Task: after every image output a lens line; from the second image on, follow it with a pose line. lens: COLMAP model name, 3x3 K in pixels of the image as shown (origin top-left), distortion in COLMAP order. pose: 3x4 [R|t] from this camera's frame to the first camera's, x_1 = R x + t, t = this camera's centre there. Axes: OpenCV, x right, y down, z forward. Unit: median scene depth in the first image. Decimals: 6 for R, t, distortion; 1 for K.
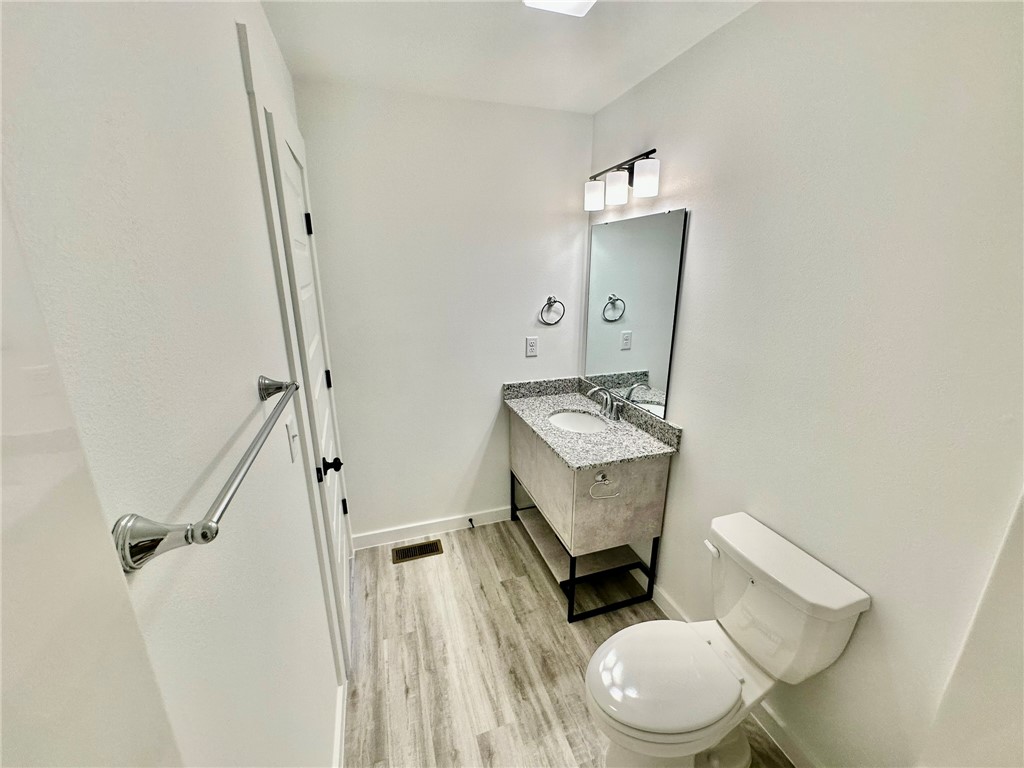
lens RADIAL K [[407.8, 0, 512.0], [0, 407.8, 384.0], [0, 0, 1]] dist [-0.002781, 0.000452]
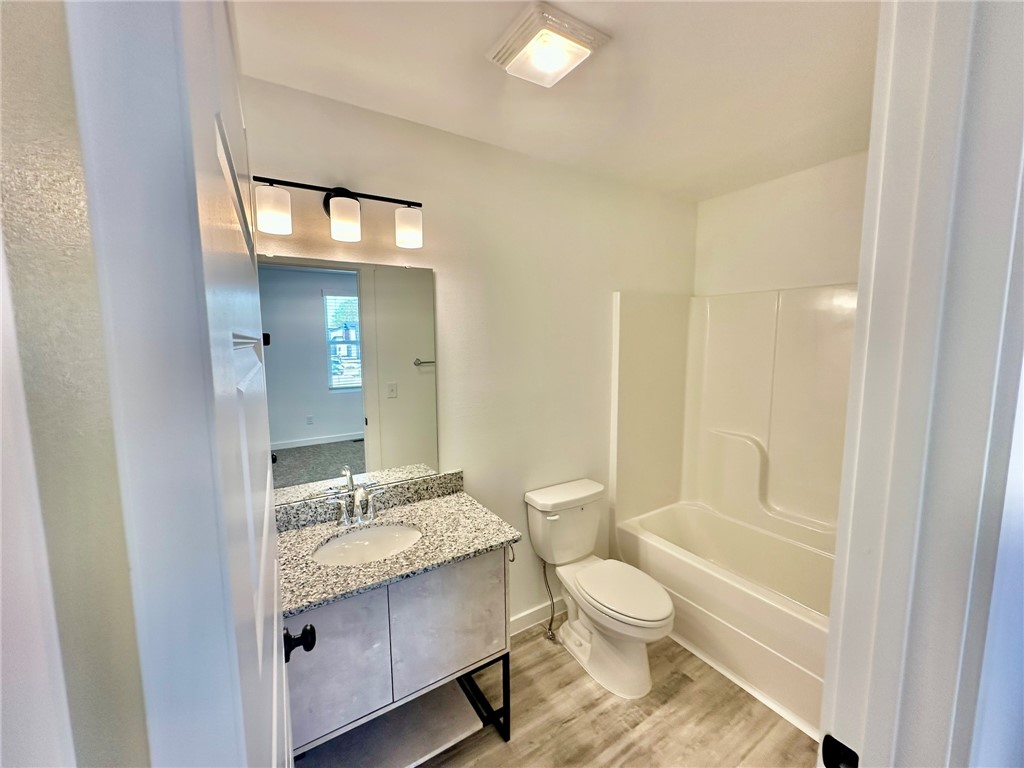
lens RADIAL K [[407.8, 0, 512.0], [0, 407.8, 384.0], [0, 0, 1]] dist [-0.002781, 0.000452]
pose [[-0.239634, -0.105526, 0.965111, -0.595829], [0.272877, 0.946682, 0.171266, -0.238985], [-0.931726, 0.304398, -0.198061, 0.971012]]
